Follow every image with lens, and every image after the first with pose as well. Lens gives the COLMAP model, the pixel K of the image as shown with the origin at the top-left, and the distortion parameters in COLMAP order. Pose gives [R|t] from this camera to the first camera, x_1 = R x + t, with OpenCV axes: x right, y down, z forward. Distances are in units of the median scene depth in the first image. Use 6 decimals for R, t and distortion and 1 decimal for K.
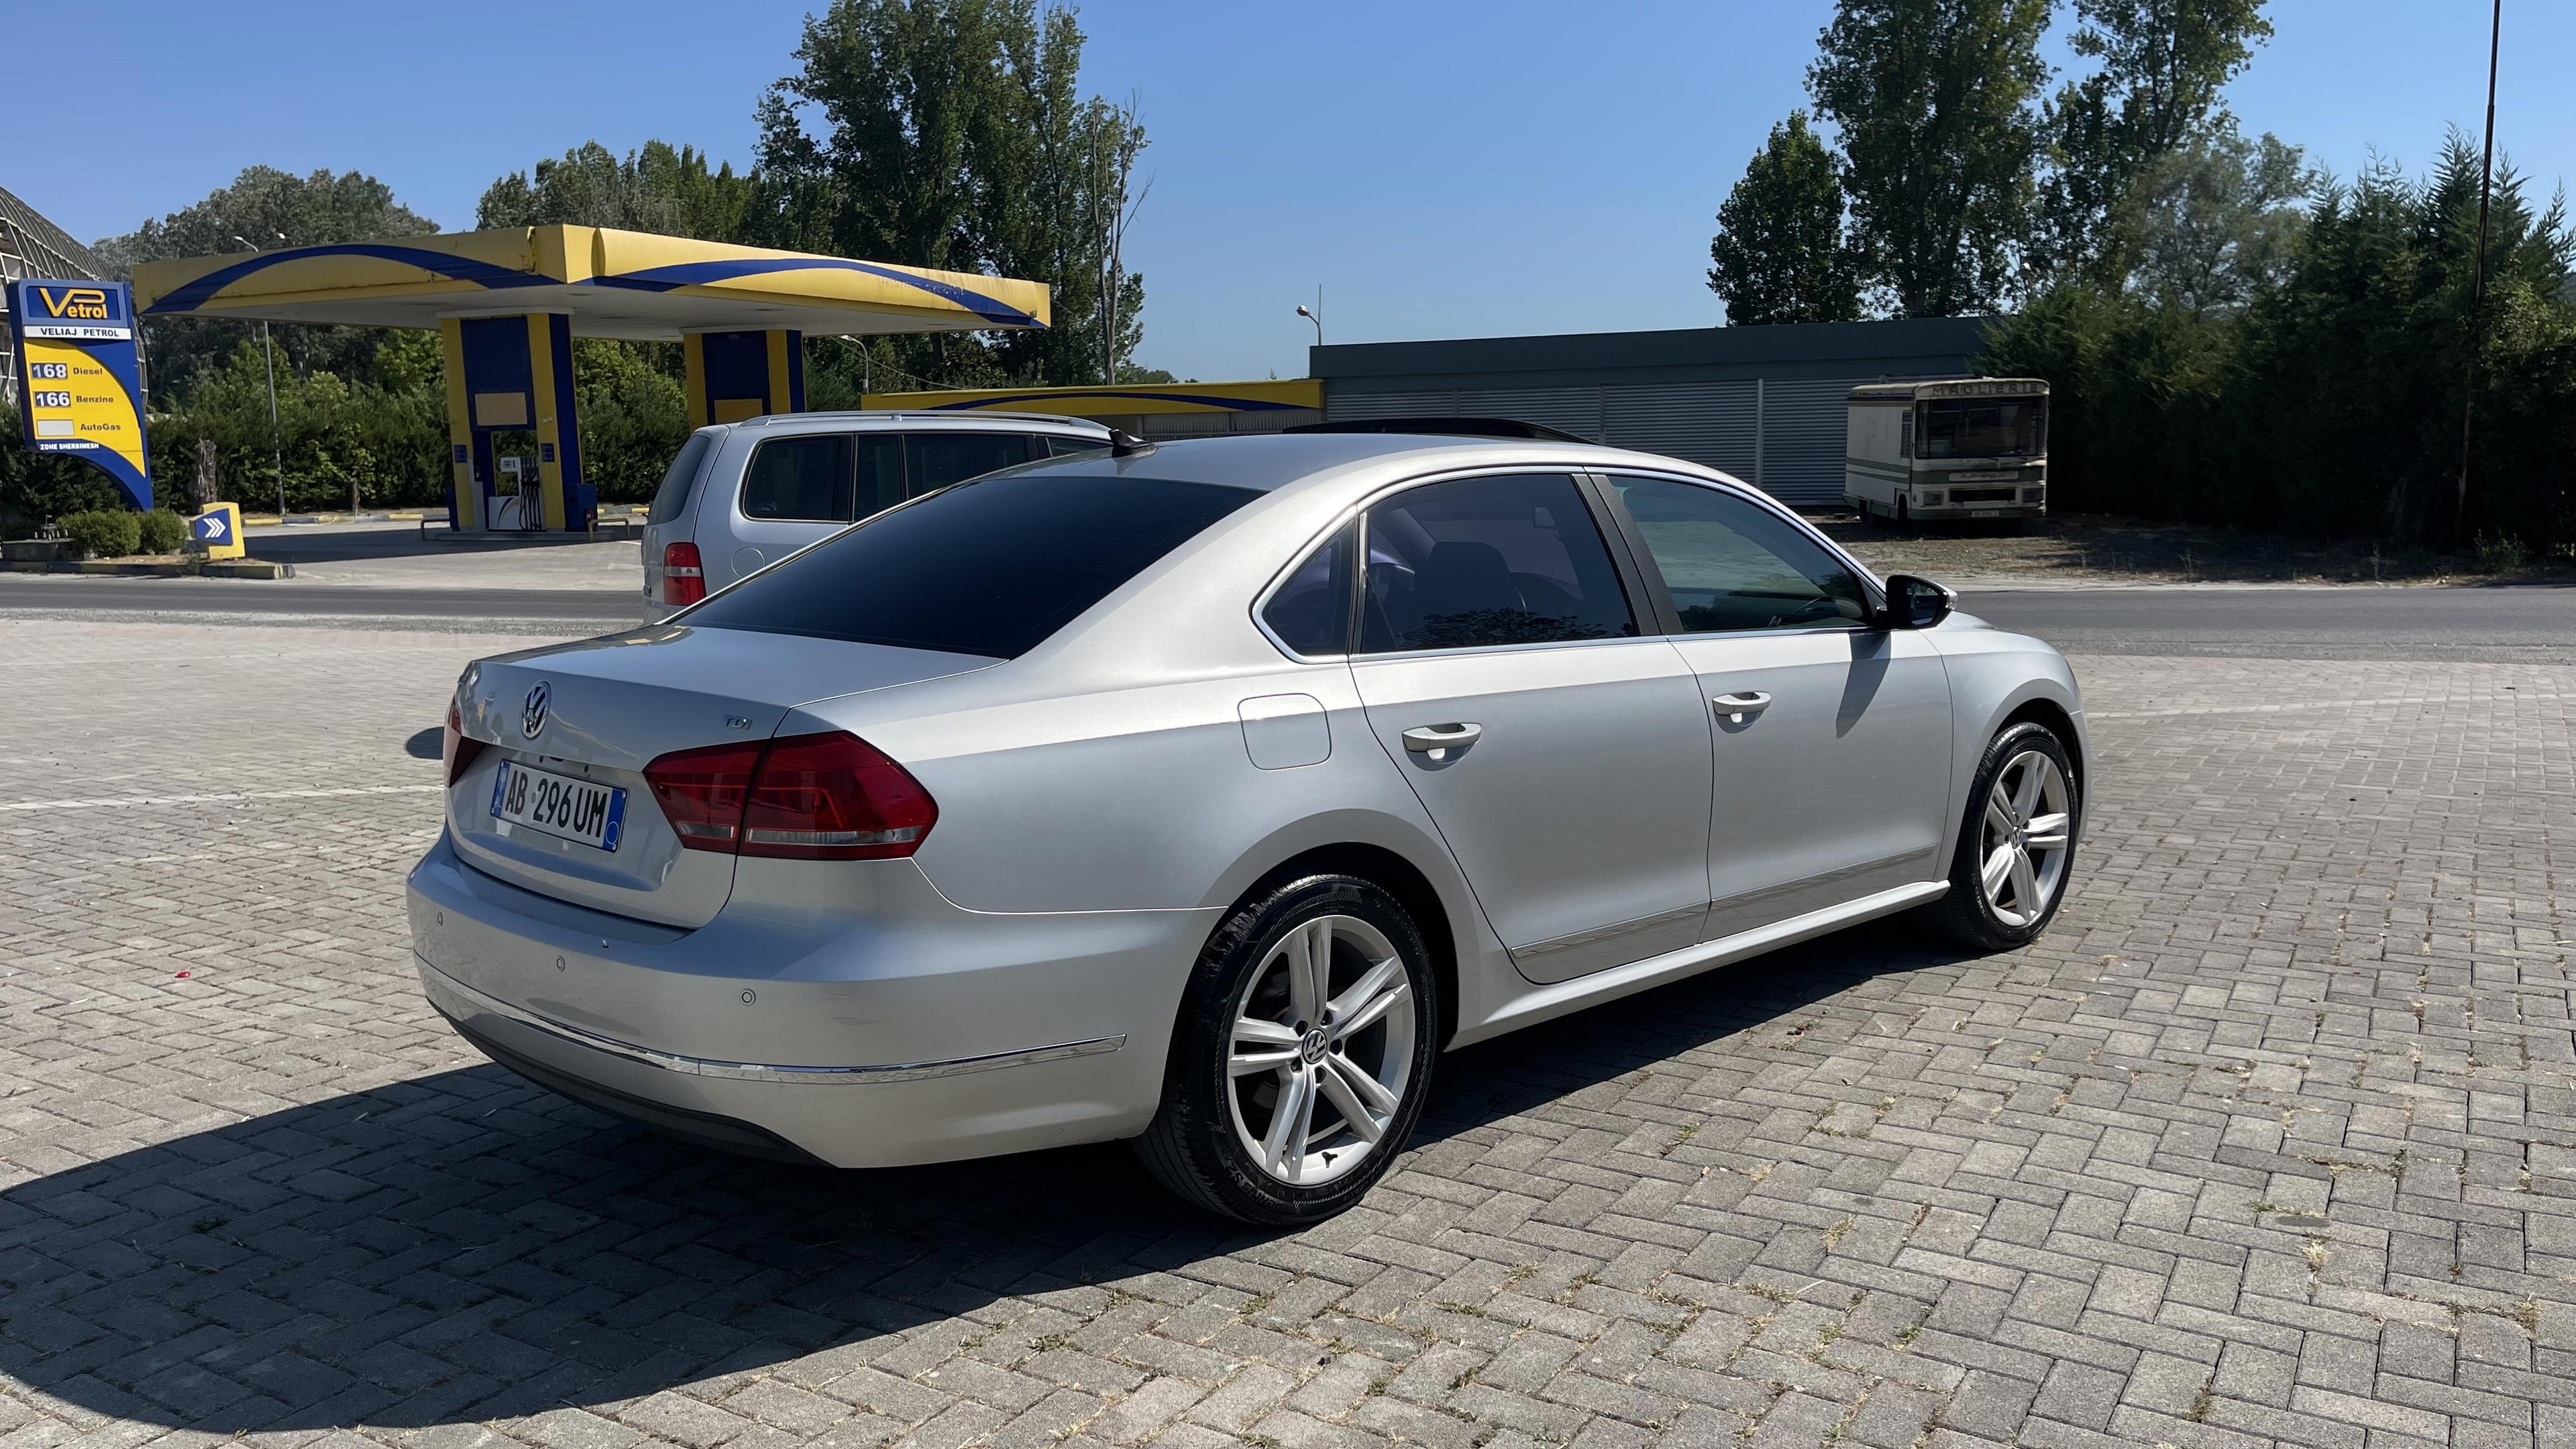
lens RADIAL K [[1944.7, 0, 1288.0], [0, 1944.7, 724.5], [0, 0, 1]] dist [0.042743, -0.039134]
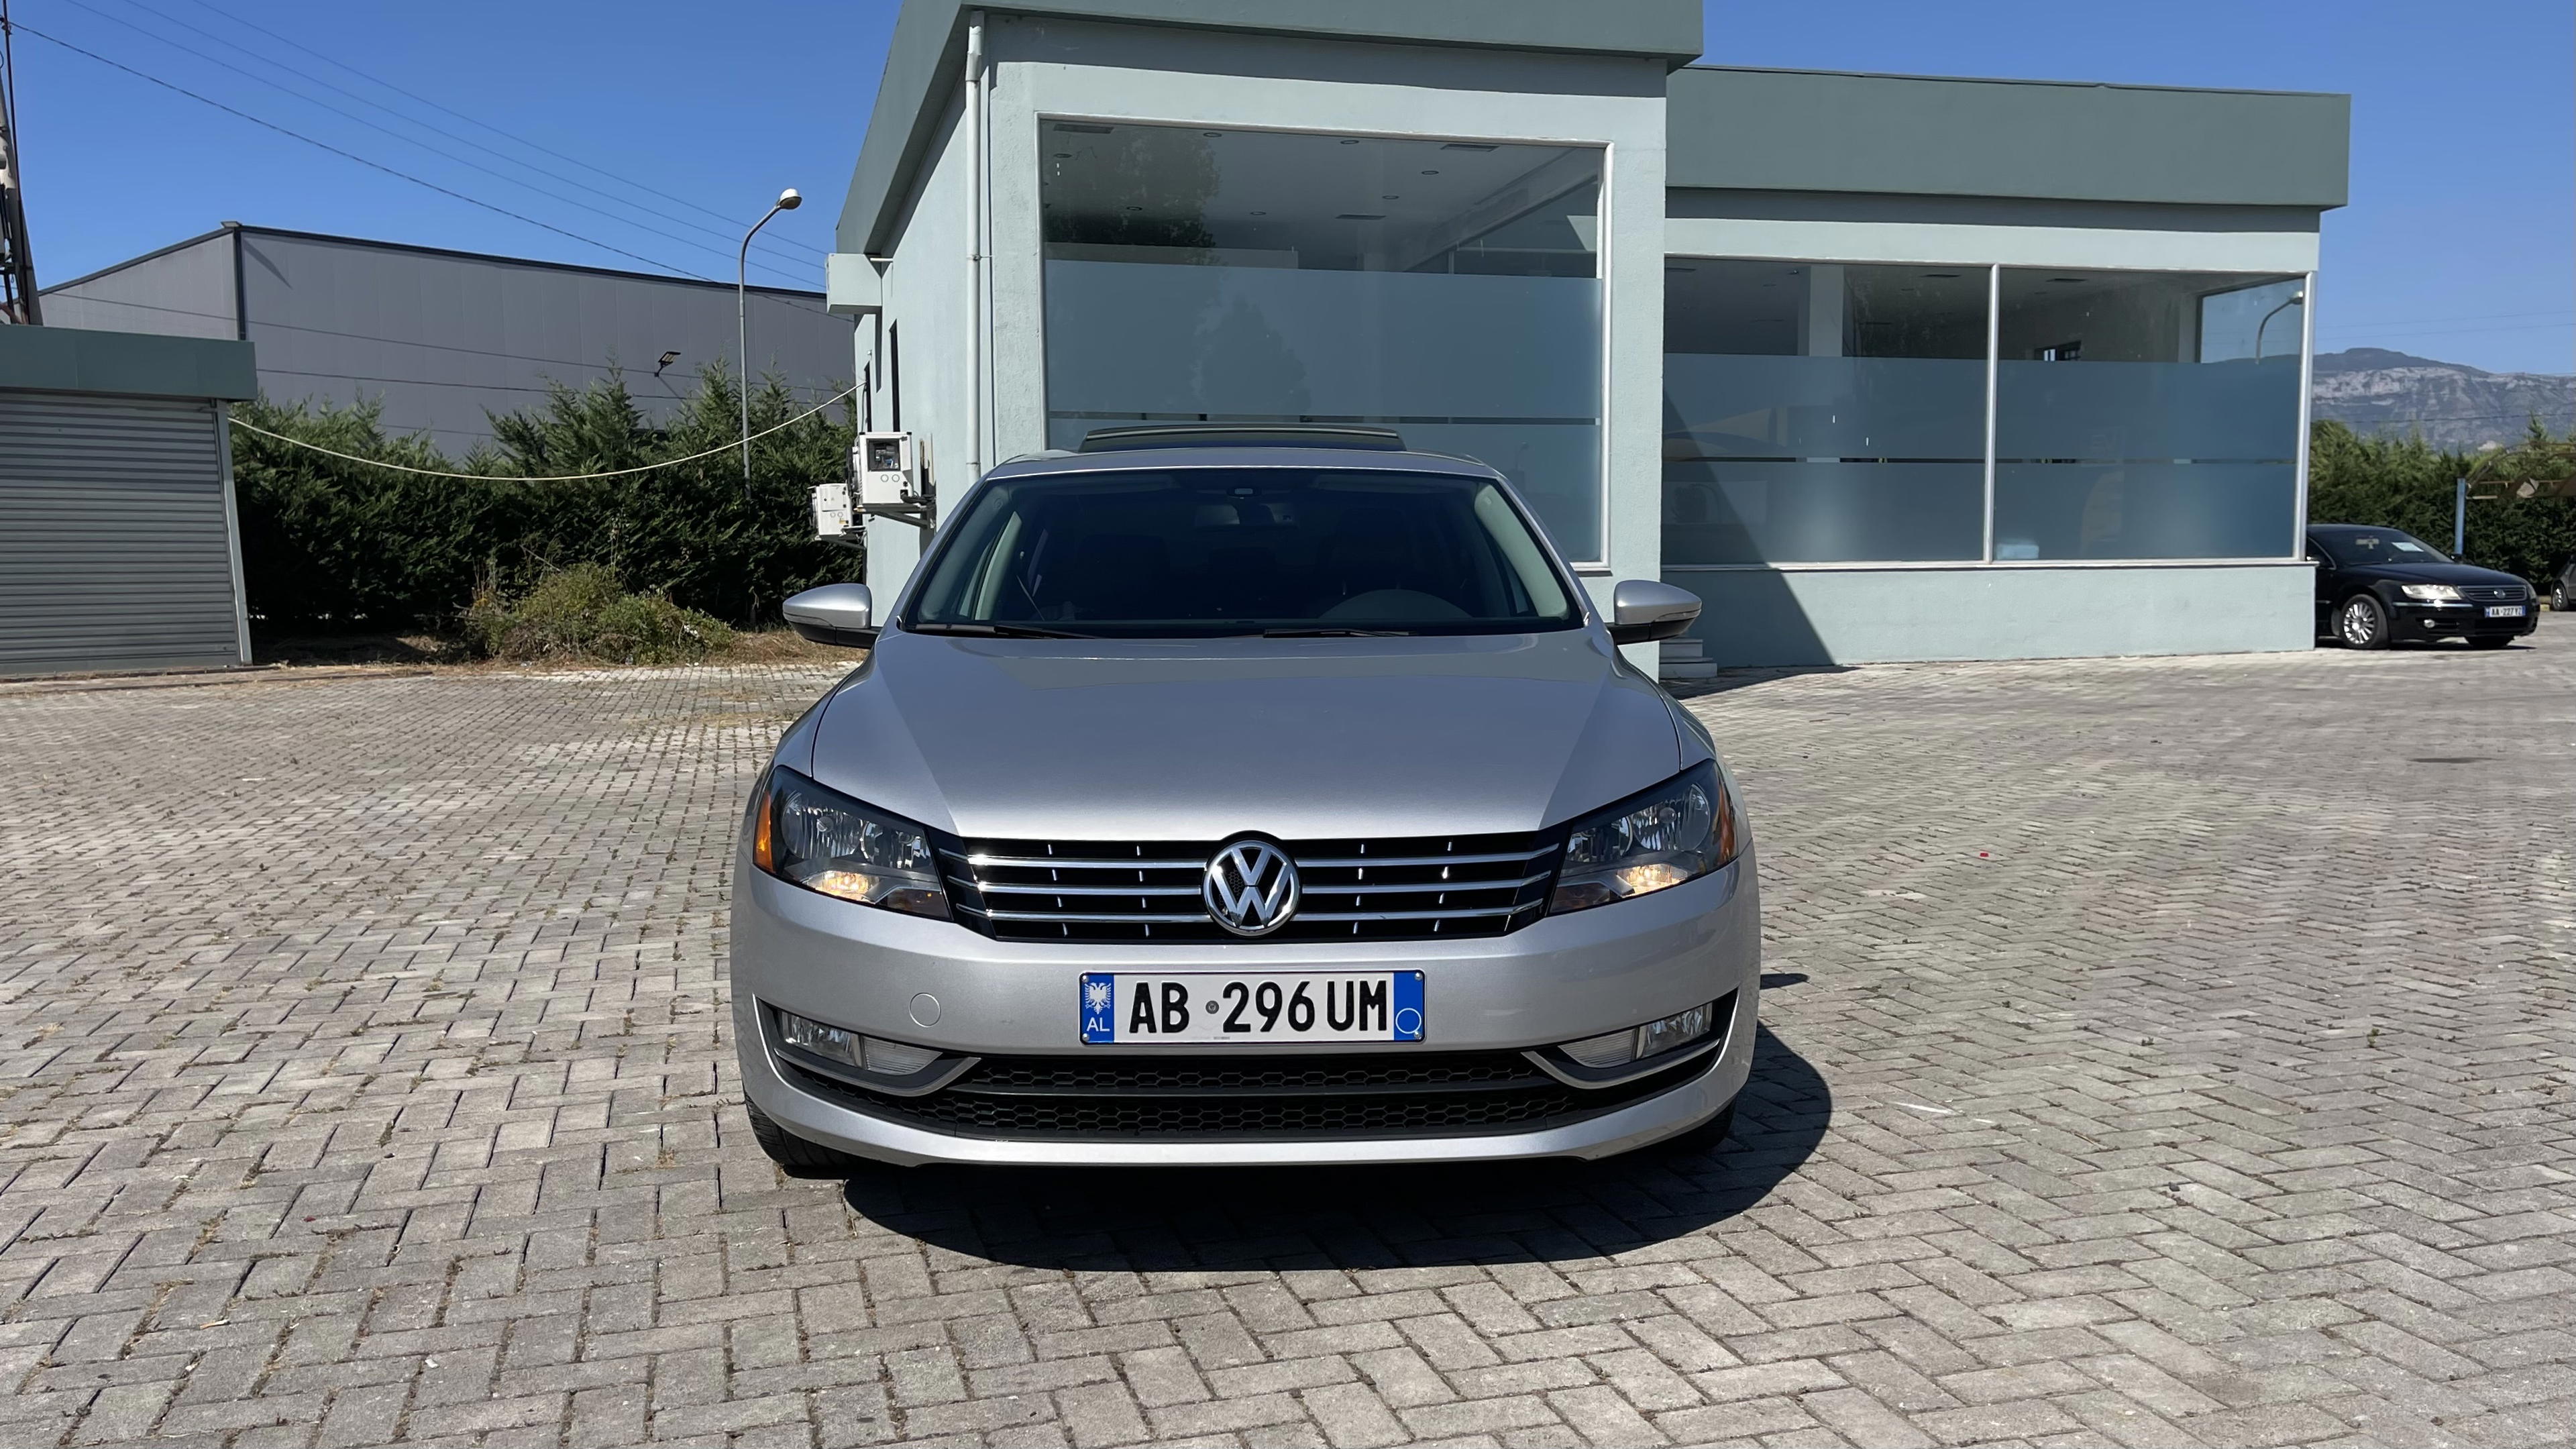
lens RADIAL K [[2039.3, 0, 1288.0], [0, 2039.3, 724.5], [0, 0, 1]] dist [0.035088, -0.009442]
pose [[-0.676918, 0.086068, -0.731009, 0.980495], [-0.069990, 0.981113, 0.180327, -0.222893], [0.732723, 0.173230, -0.658109, 2.008015]]
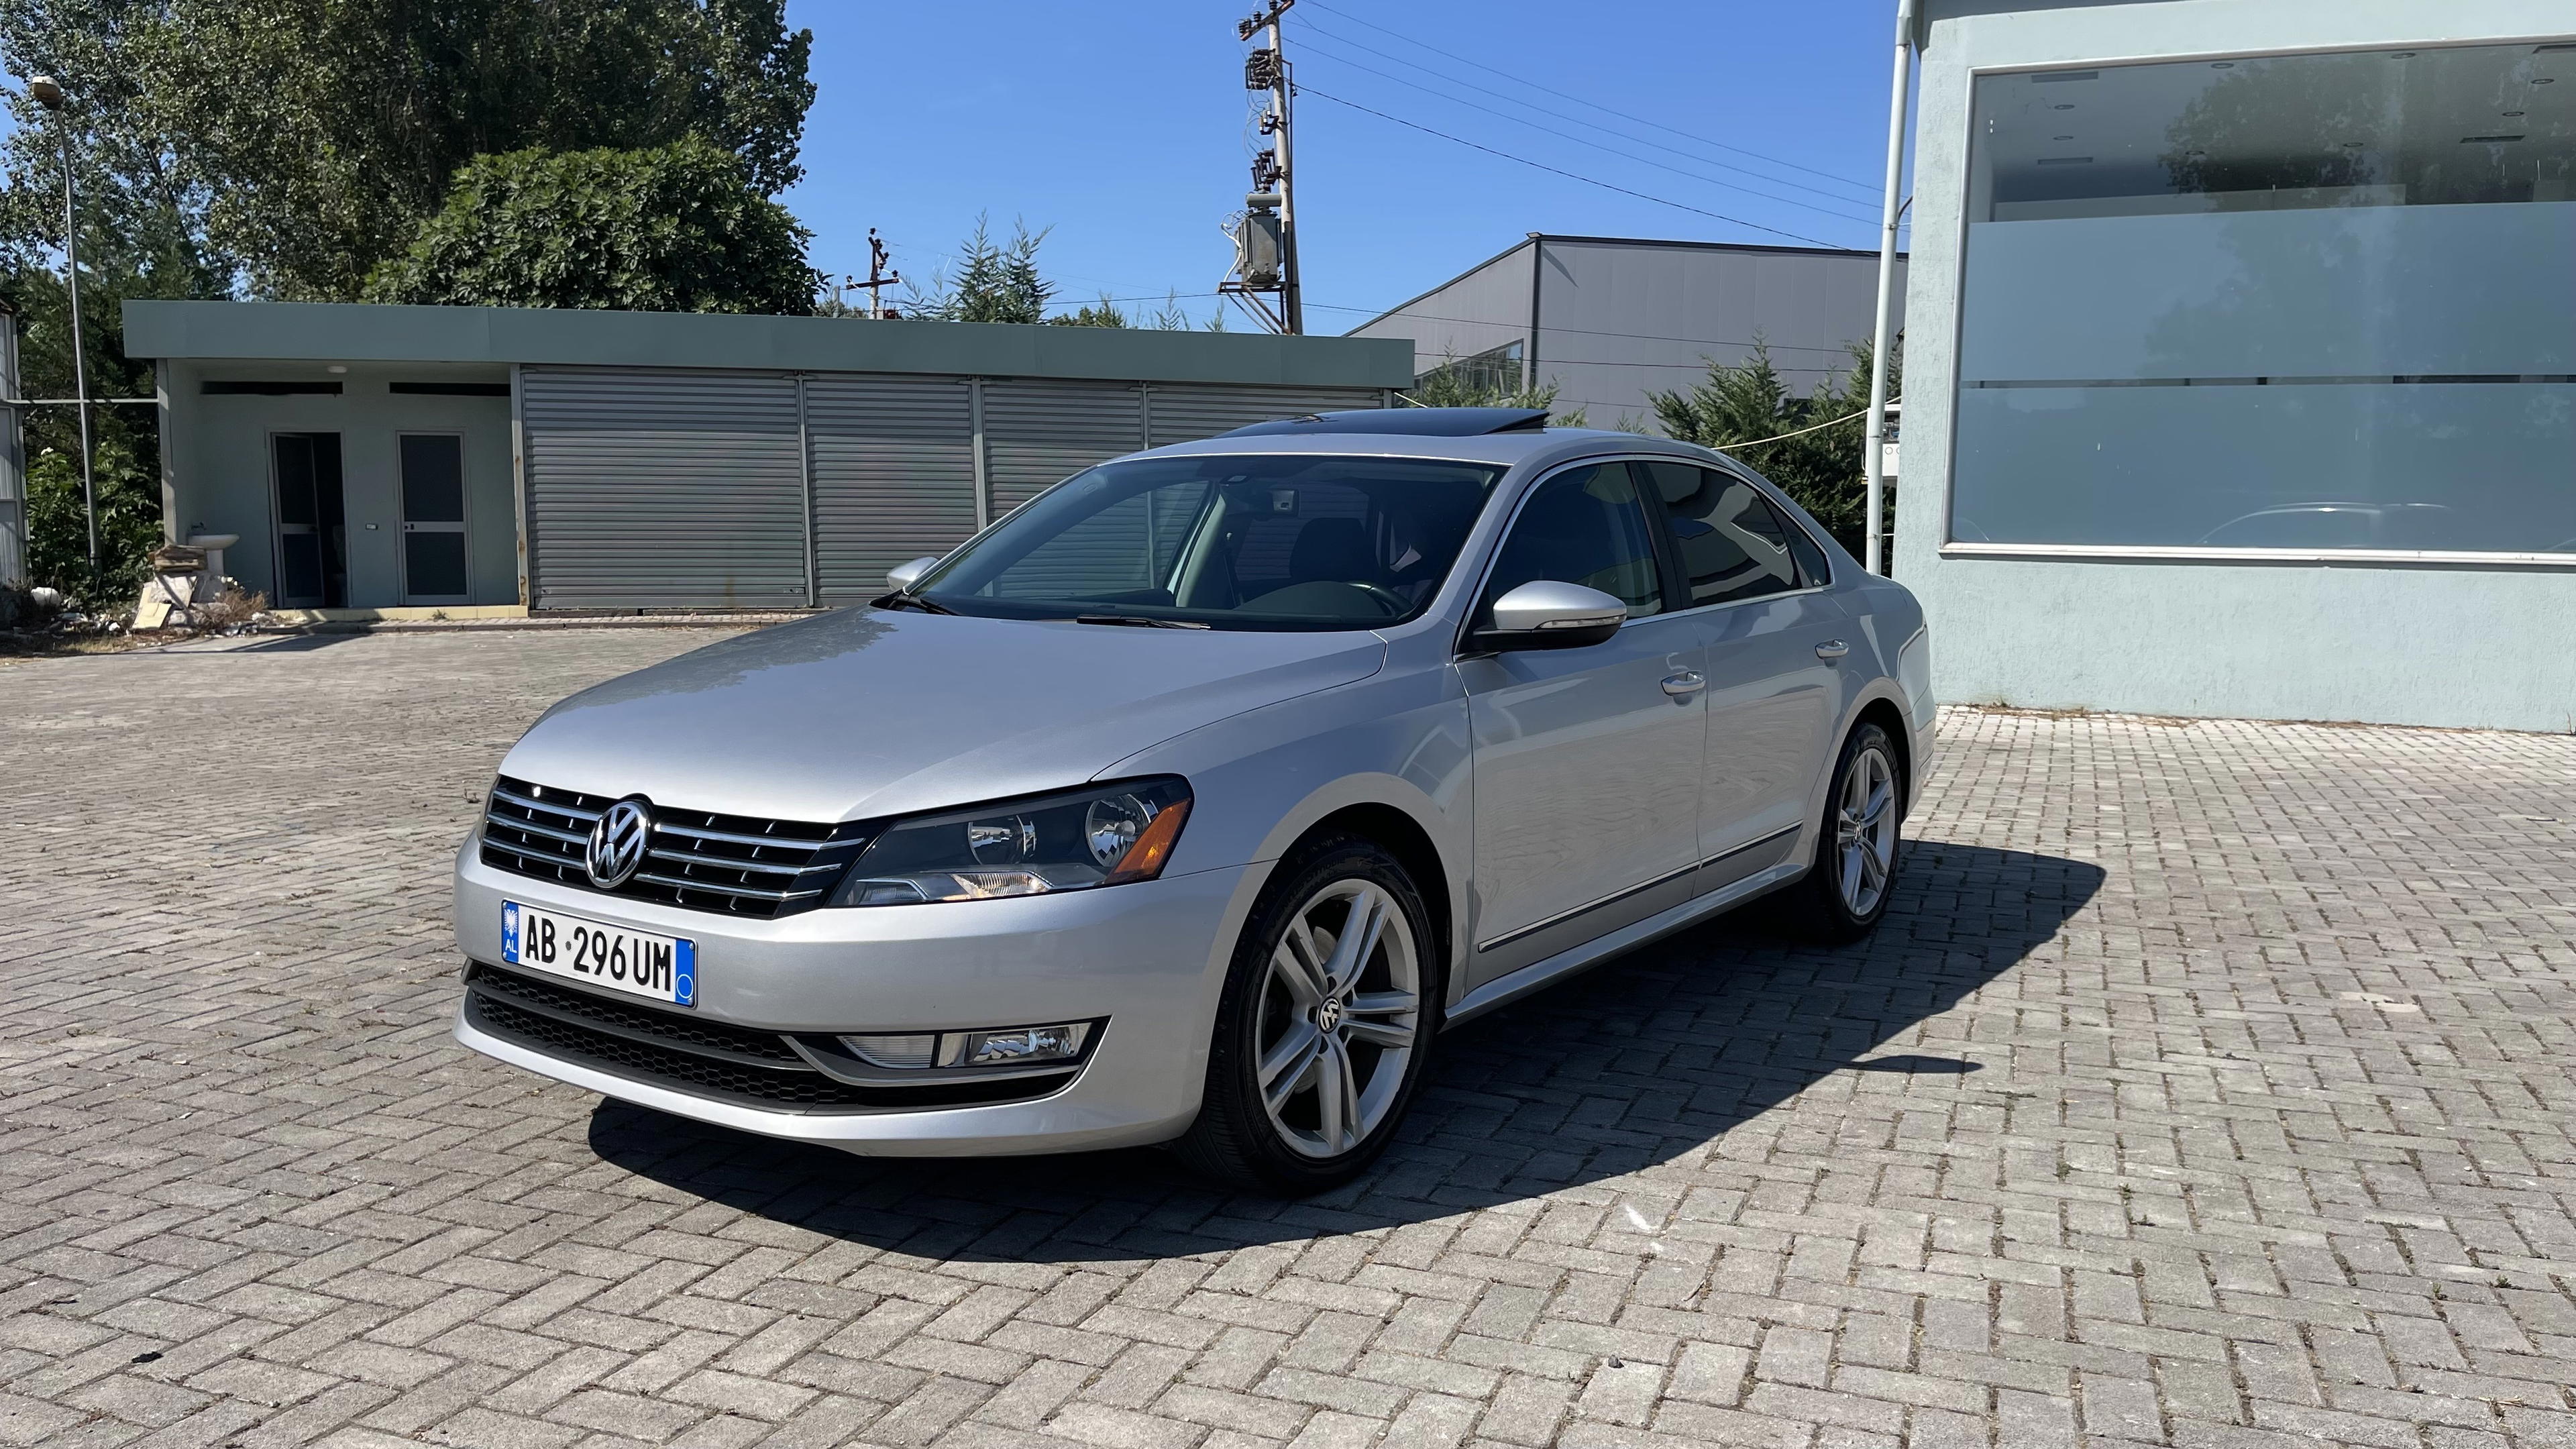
lens RADIAL K [[1944.7, 0, 1288.0], [0, 1944.7, 724.5], [0, 0, 1]] dist [0.042743, -0.039134]
pose [[-0.982054, 0.025981, -0.186802, 0.361516], [-0.018017, 0.973013, 0.230047, -0.261259], [0.187738, 0.229284, -0.955083, 2.297727]]
